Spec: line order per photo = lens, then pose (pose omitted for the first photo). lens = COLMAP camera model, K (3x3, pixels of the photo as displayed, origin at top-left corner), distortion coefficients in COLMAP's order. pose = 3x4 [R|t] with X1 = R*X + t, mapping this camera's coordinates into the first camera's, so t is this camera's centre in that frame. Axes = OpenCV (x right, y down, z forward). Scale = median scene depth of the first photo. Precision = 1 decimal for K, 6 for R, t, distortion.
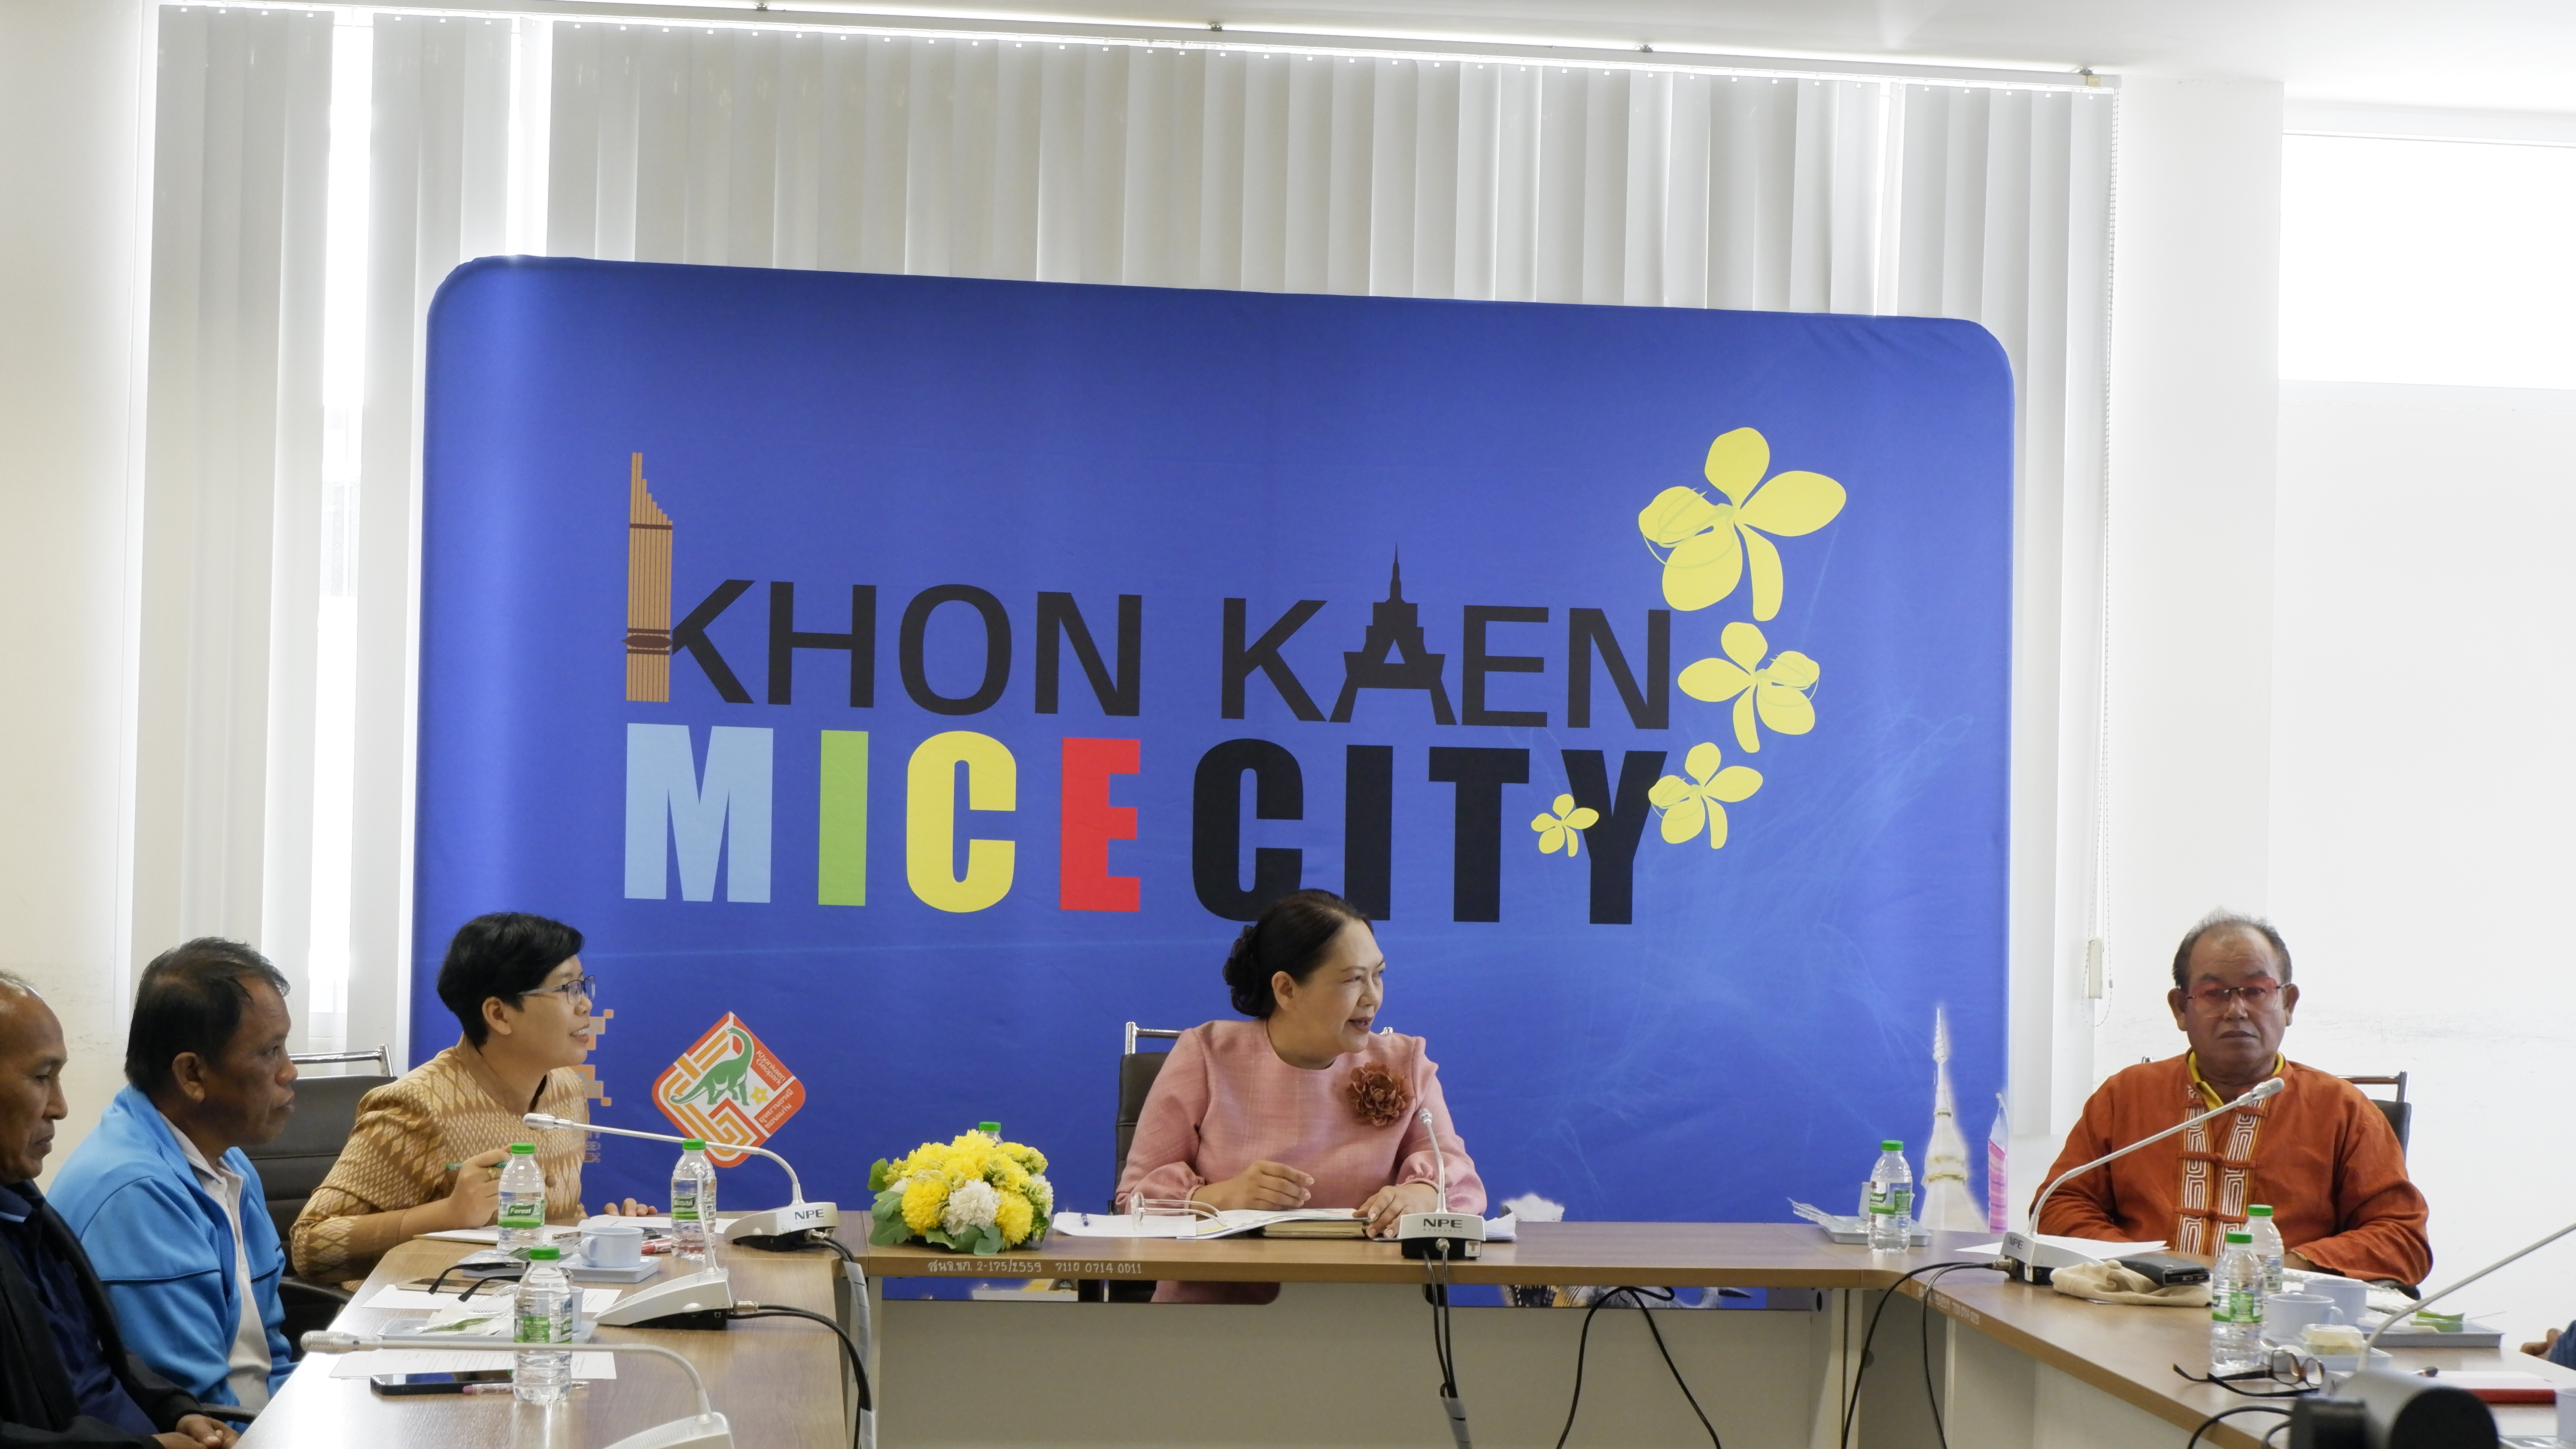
lens RADIAL K [[4219.7, 0, 1287.1], [0, 4219.7, 729.5], [0, 0, 1]] dist [-0.126680, 0.000000]
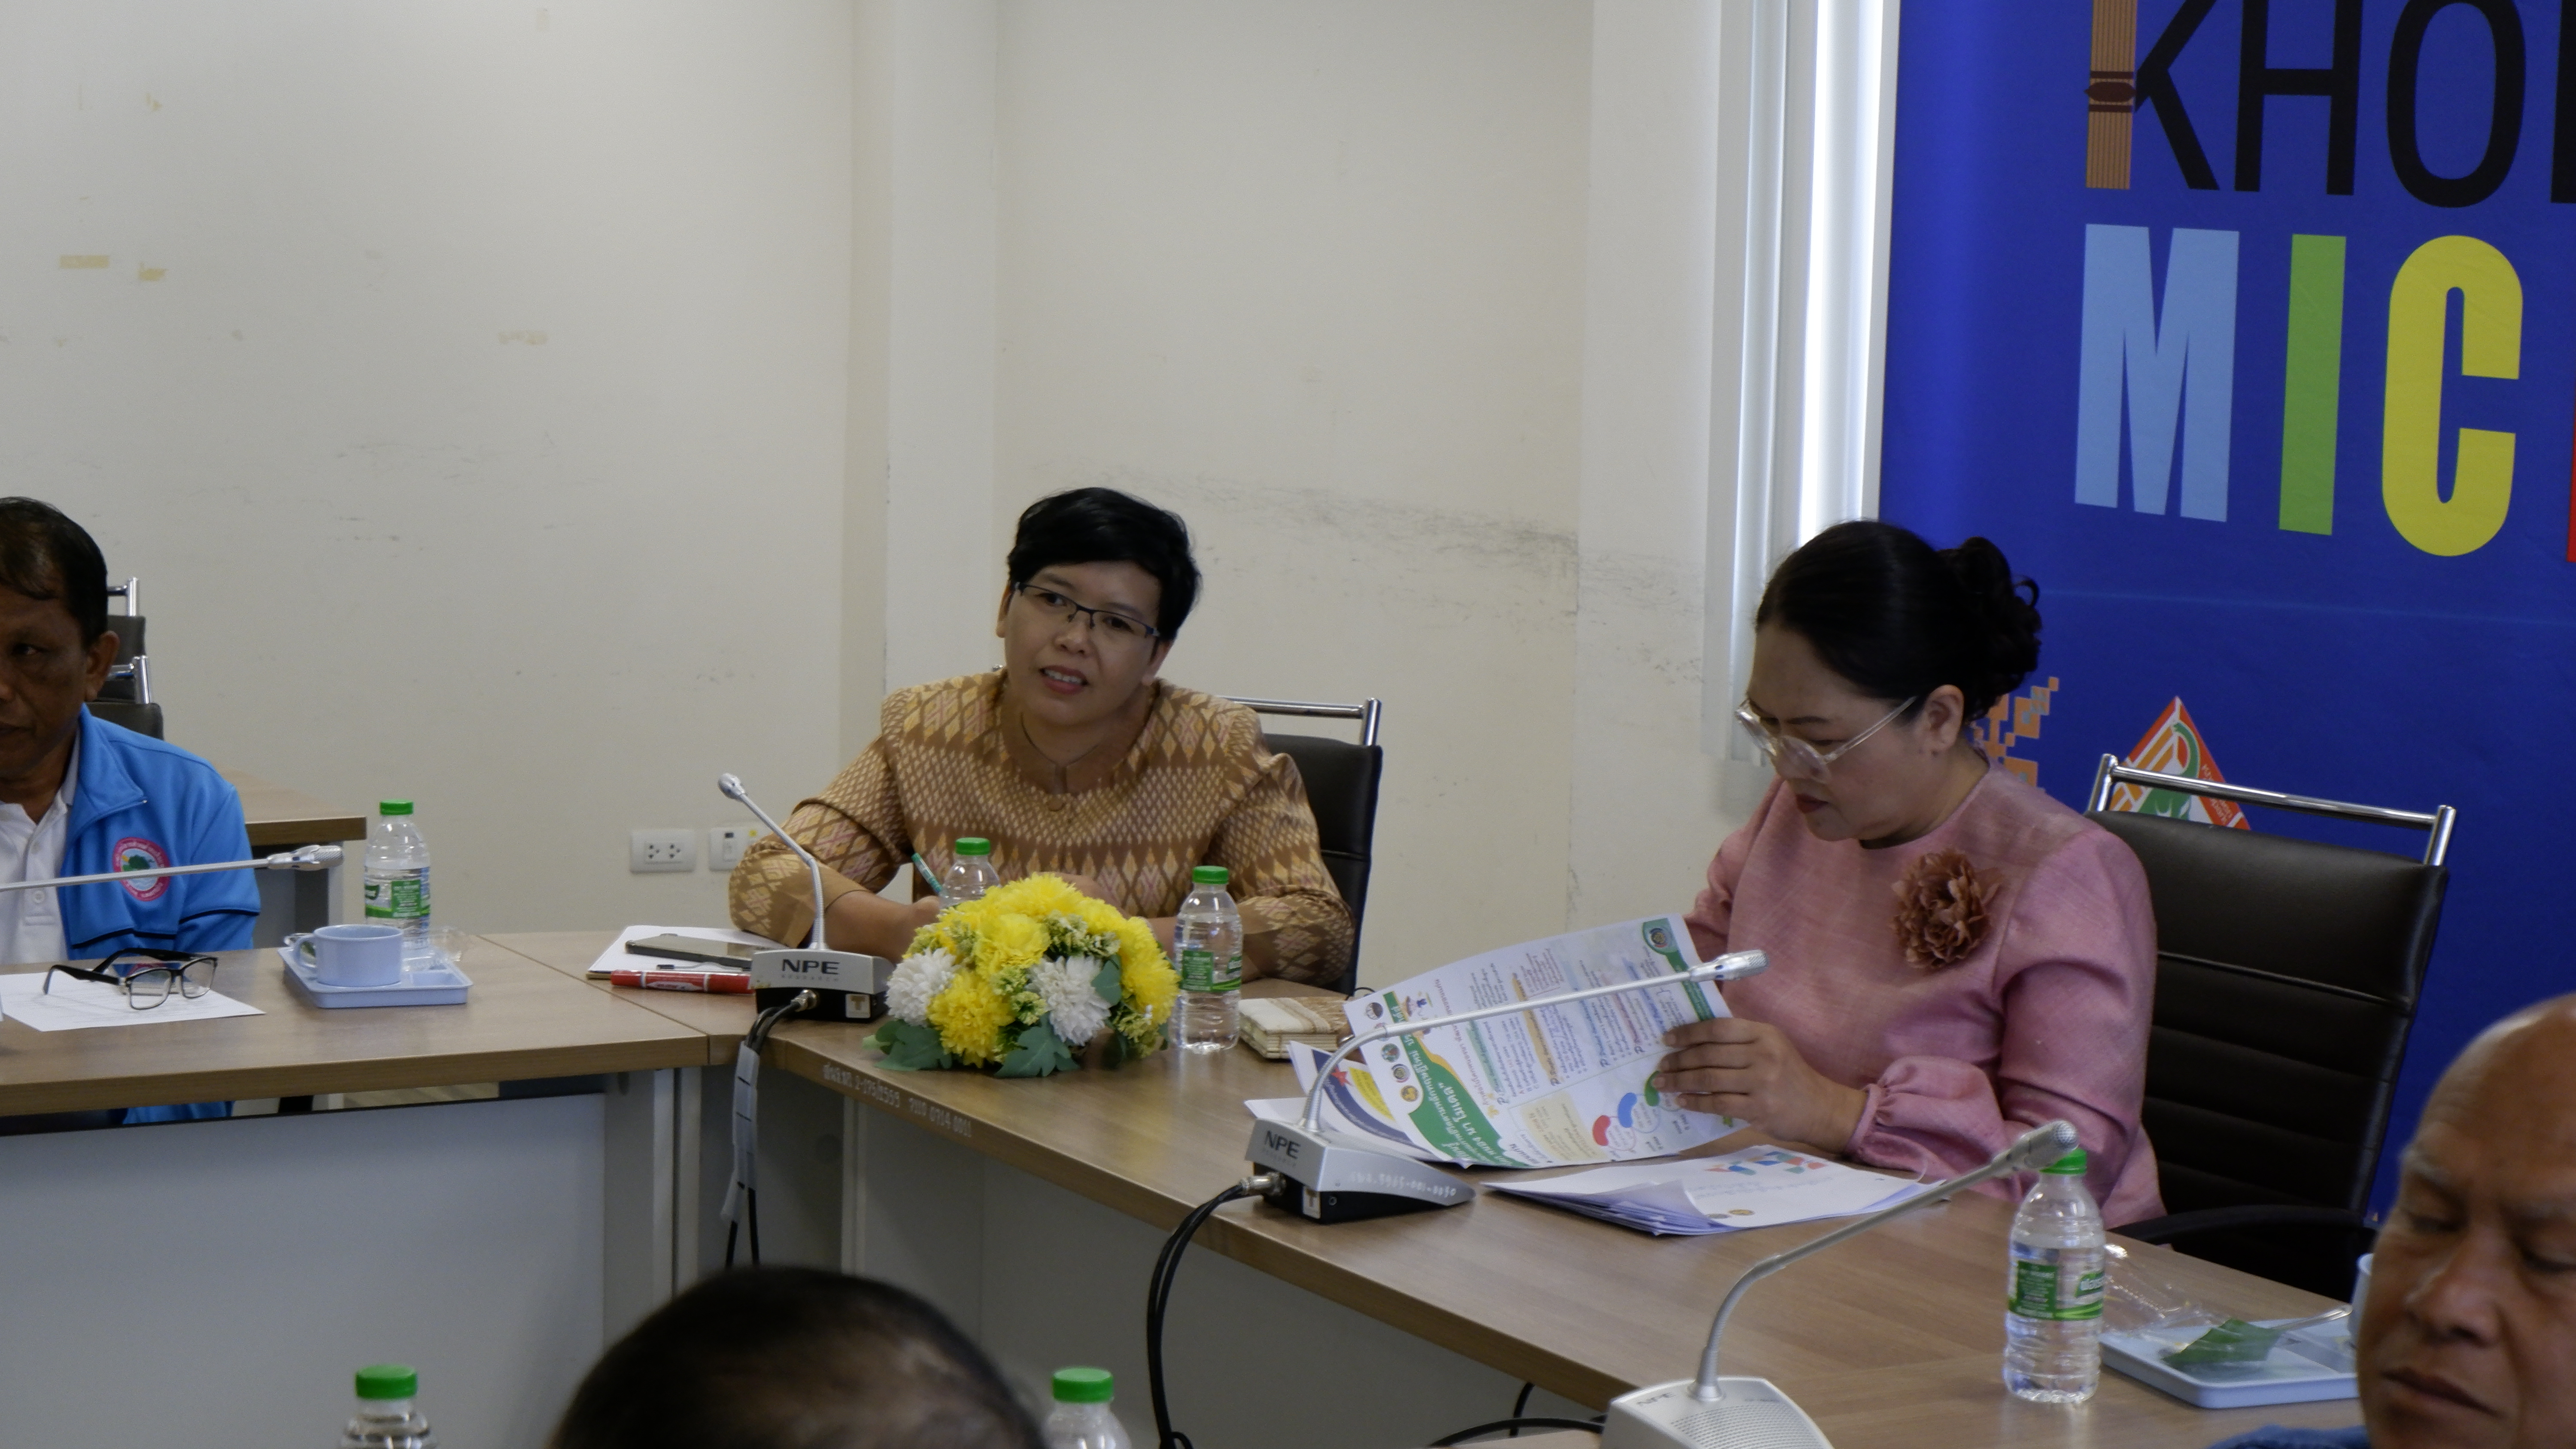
lens RADIAL K [[4879.8, 0, 1384.9], [0, 4879.8, 767.3], [0, 0, 1]] dist [-0.097426, 0.000000]
pose [[0.410163, 0.092946, -0.907264, 0.457977], [-0.012702, 0.995279, 0.096220, 0.010571], [0.911924, -0.027942, 0.409407, 0.598380]]
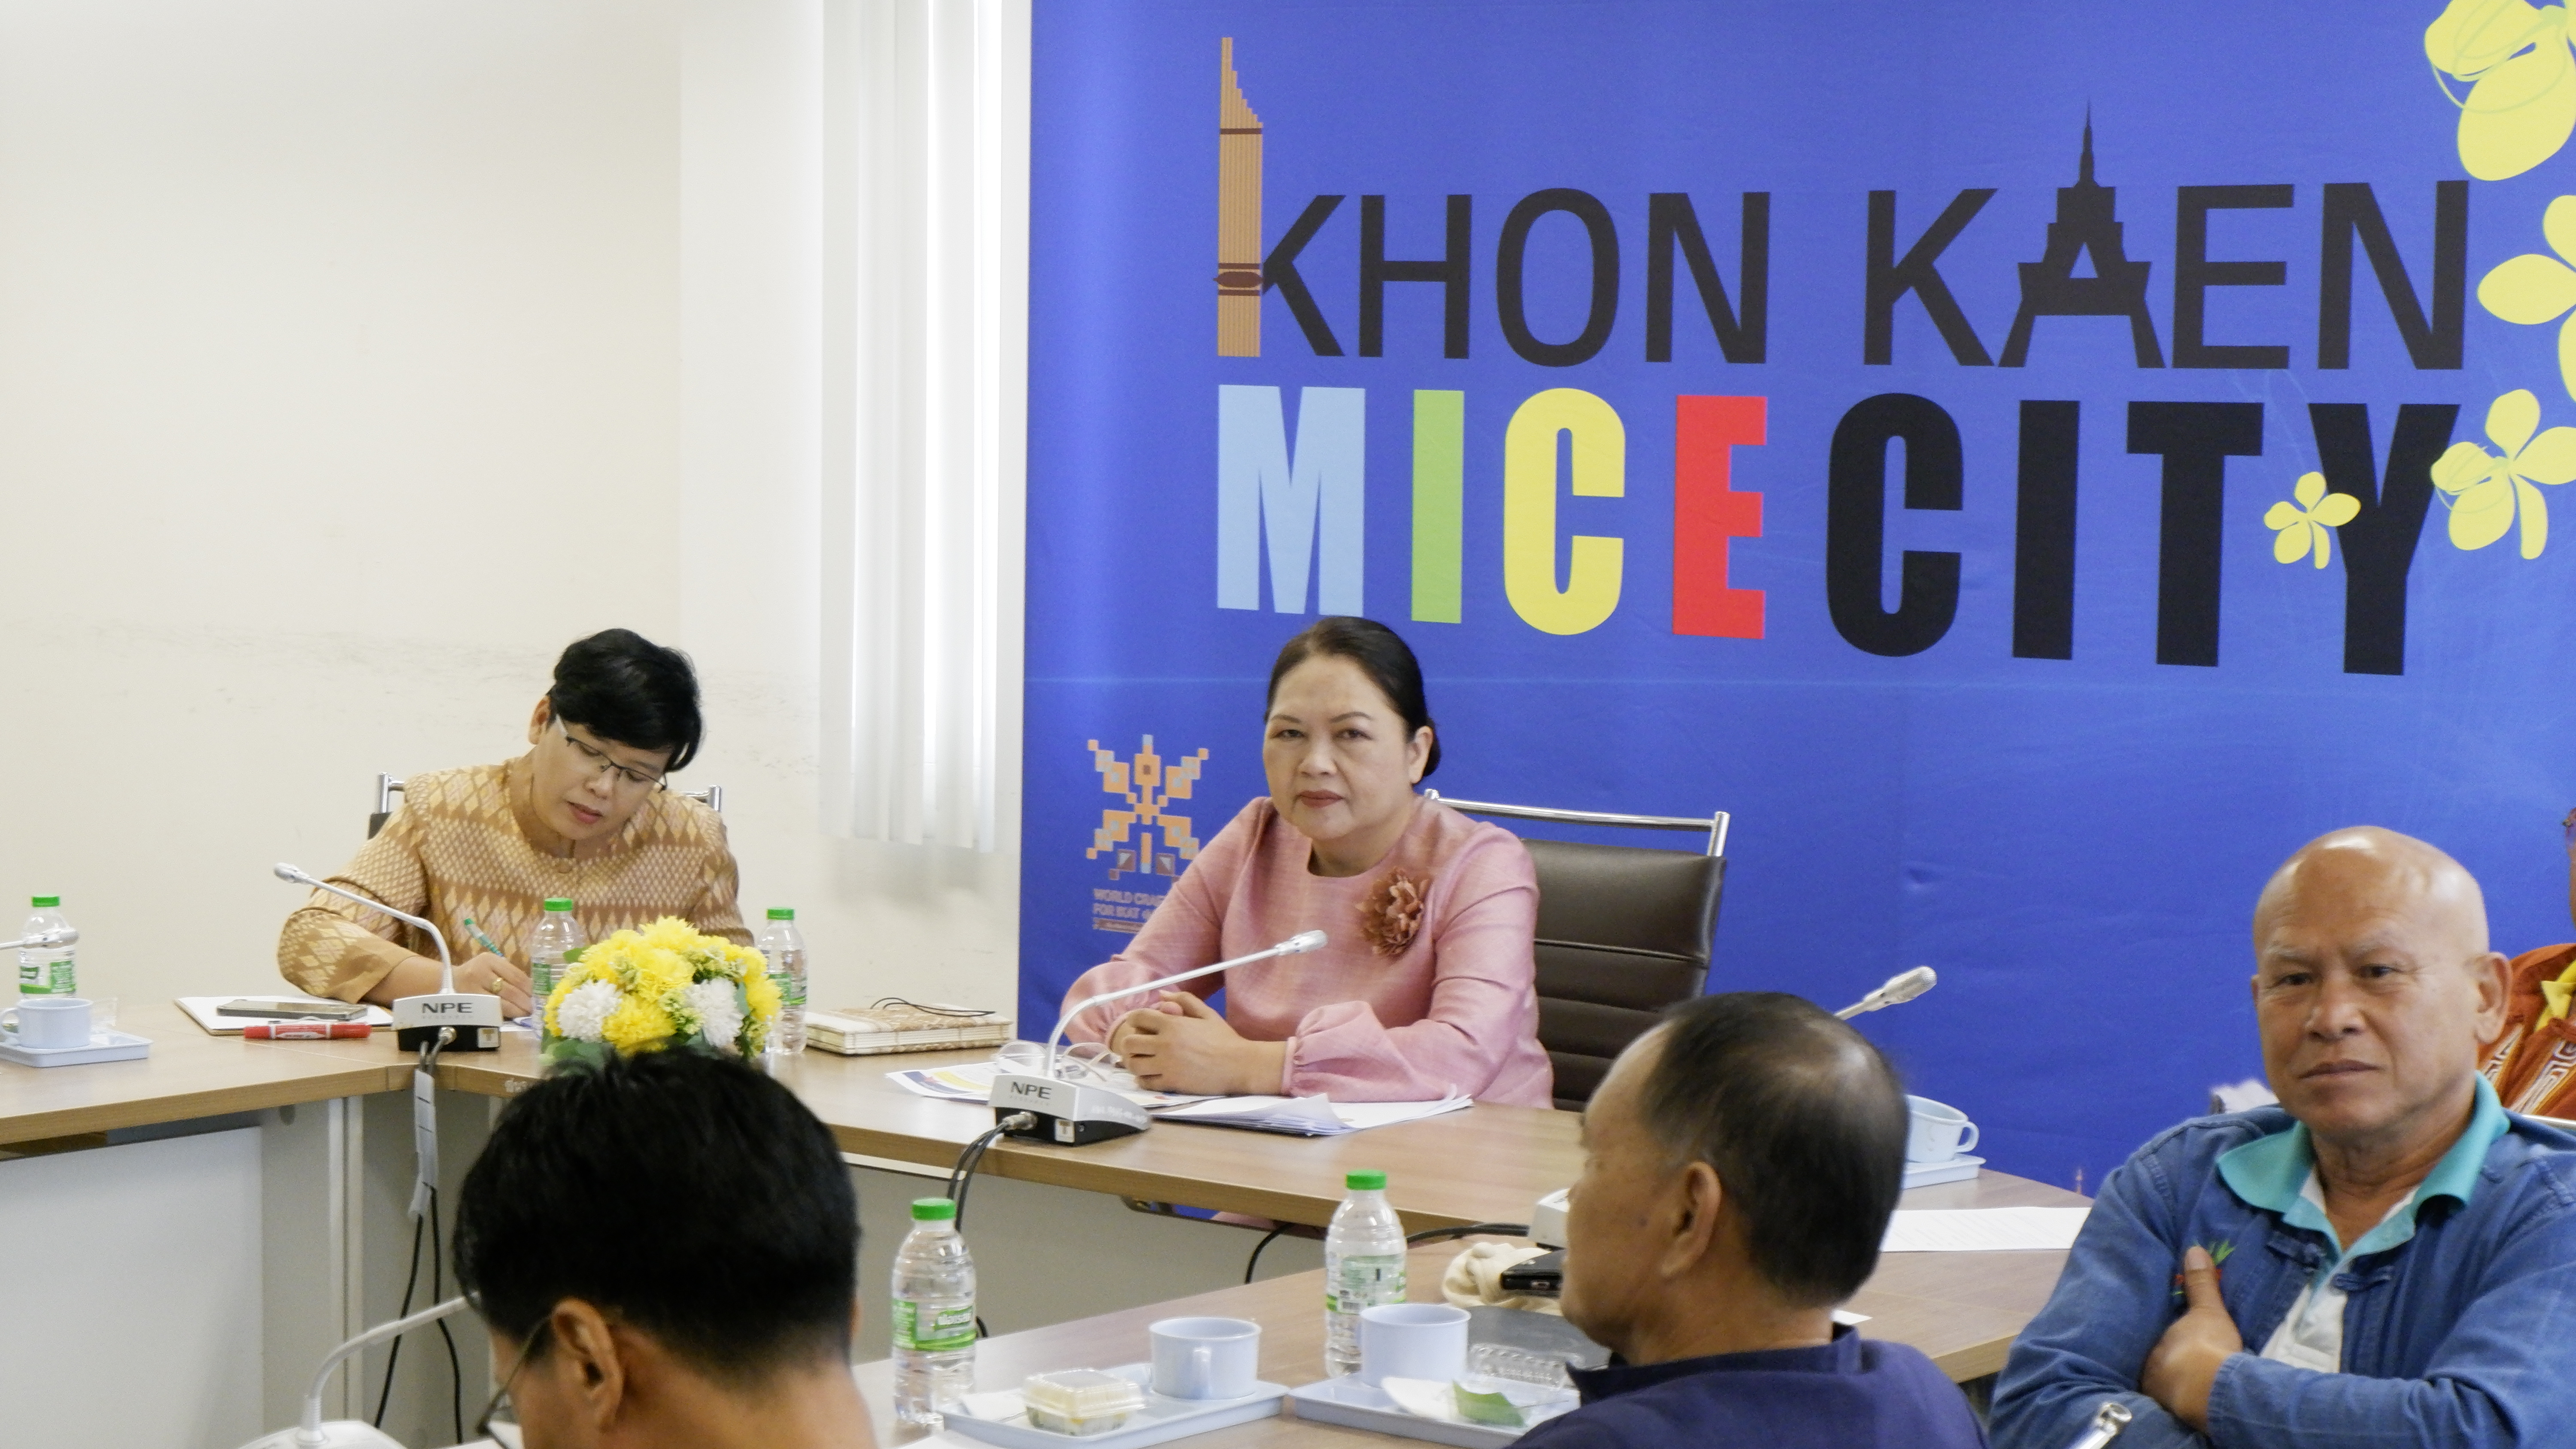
lens RADIAL K [[4879.8, 0, 1285.7], [0, 4879.8, 721.9], [0, 0, 1]] dist [-0.097426, 0.000000]
pose [[0.693767, 0.033054, -0.719441, 0.500540], [0.009528, 0.998438, 0.055060, 0.011175], [0.720137, -0.045054, 0.692368, 0.372092]]
